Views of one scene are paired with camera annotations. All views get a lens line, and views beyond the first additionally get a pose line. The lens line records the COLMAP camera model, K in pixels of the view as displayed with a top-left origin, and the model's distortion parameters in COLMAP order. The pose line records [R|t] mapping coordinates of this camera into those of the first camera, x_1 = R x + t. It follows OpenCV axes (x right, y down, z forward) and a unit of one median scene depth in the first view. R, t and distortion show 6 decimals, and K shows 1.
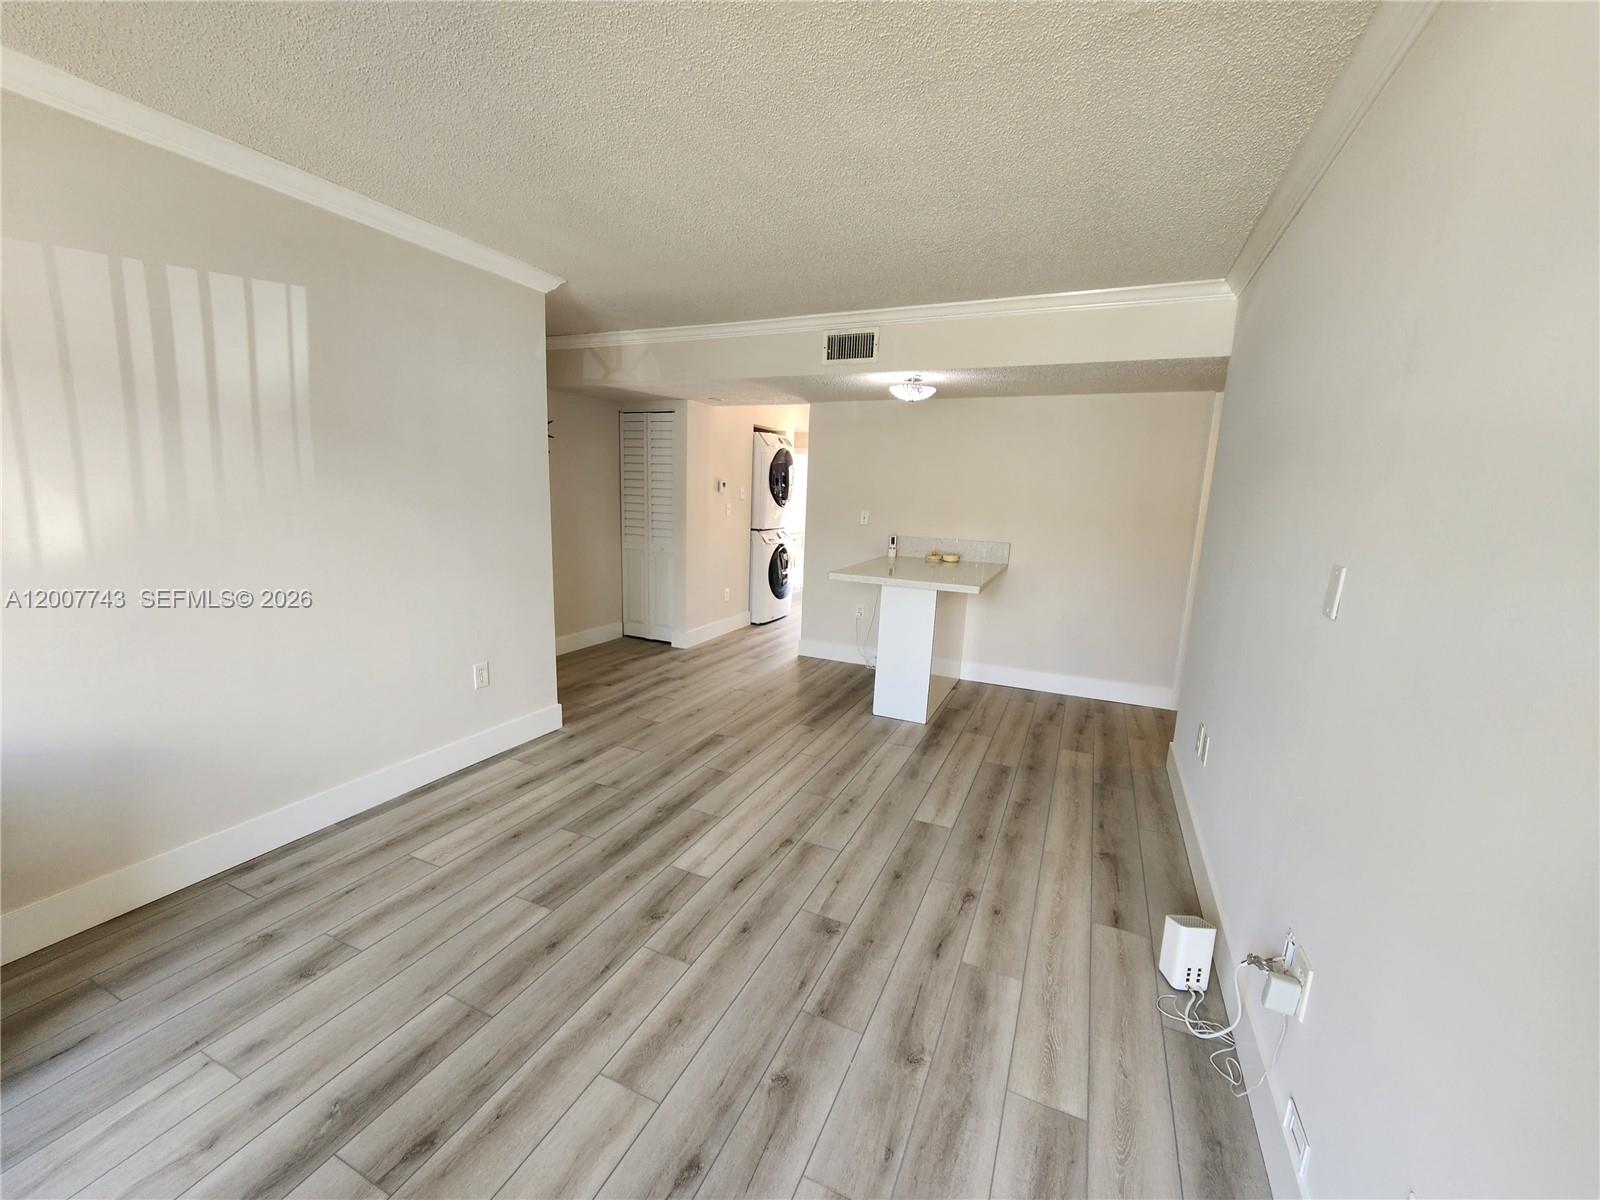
lens RADIAL K [[652.1, 0, 791.7], [0, 652.1, 605.9], [0, 0, 1]] dist [0.004631, -0.003609]
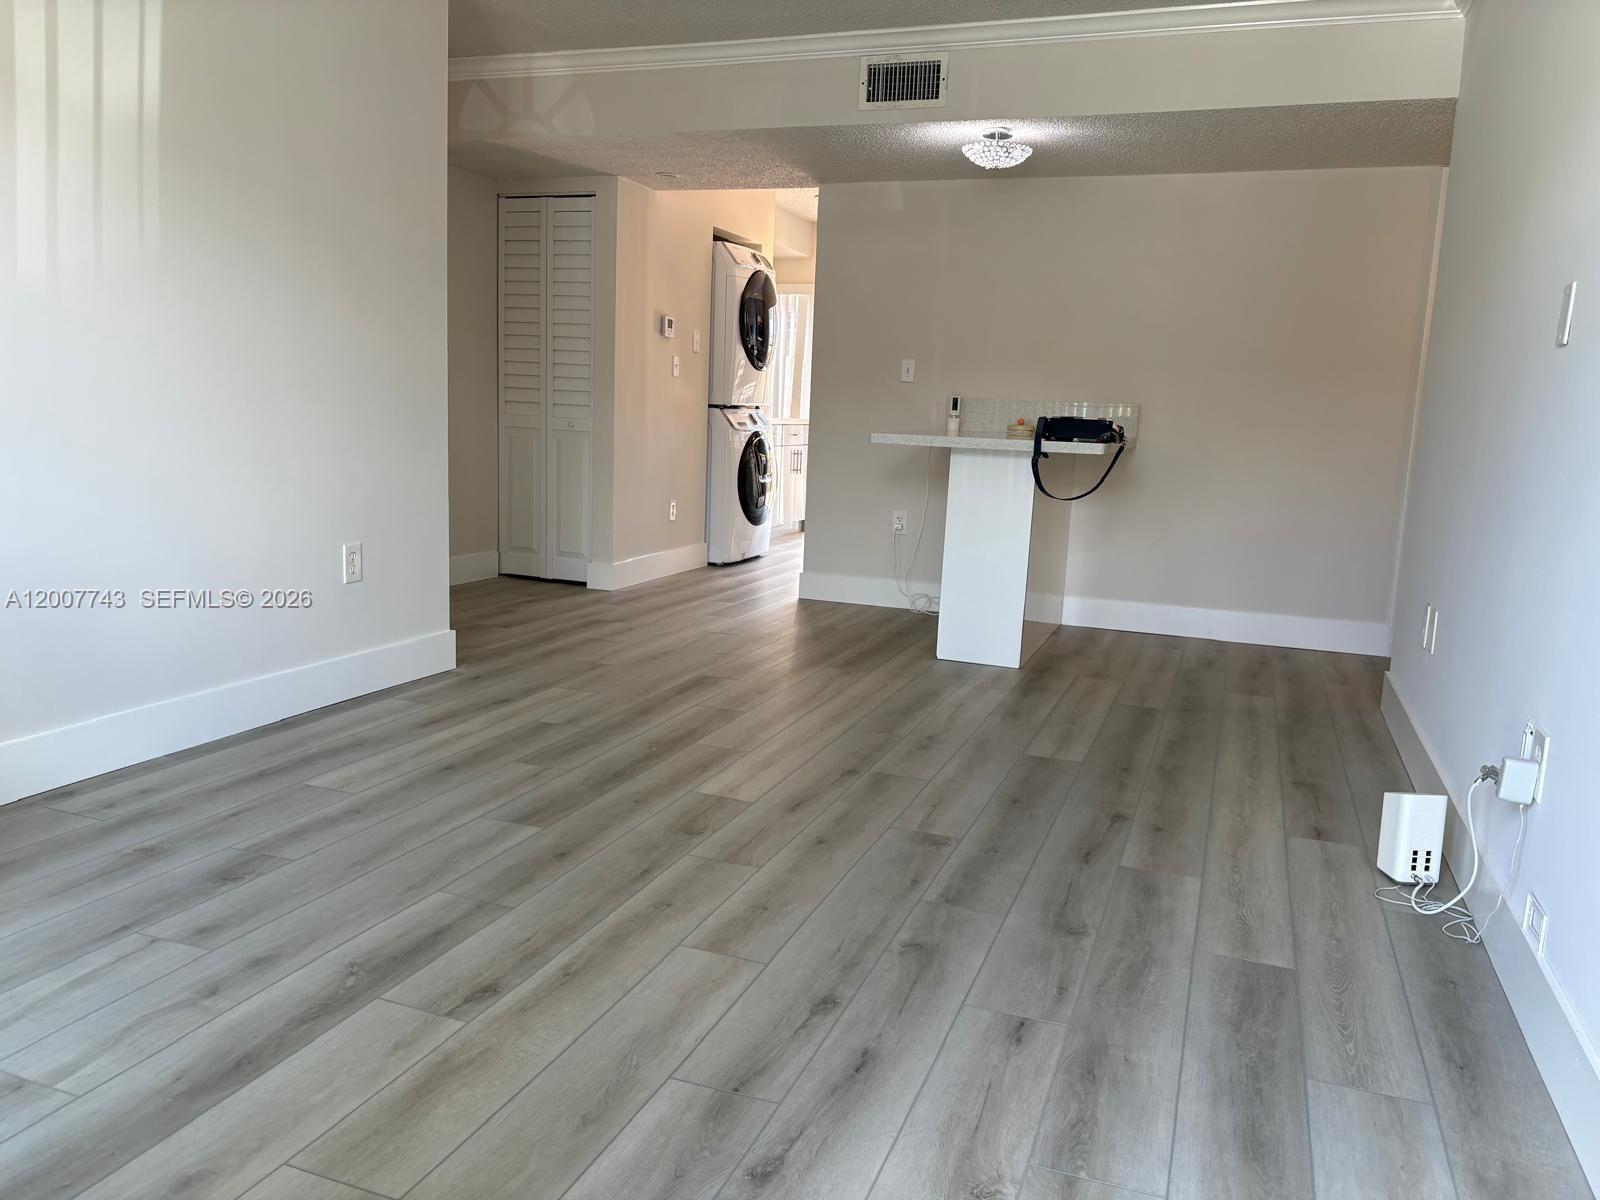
lens RADIAL K [[1226.1, 0, 795.6], [0, 1226.1, 599.7], [0, 0, 1]] dist [0.032332, -0.024798]
pose [[0.996772, -0.005973, 0.080064, -0.173820], [0.008335, 0.999539, -0.029203, 0.226045], [-0.079852, 0.029776, 0.996362, -0.298176]]
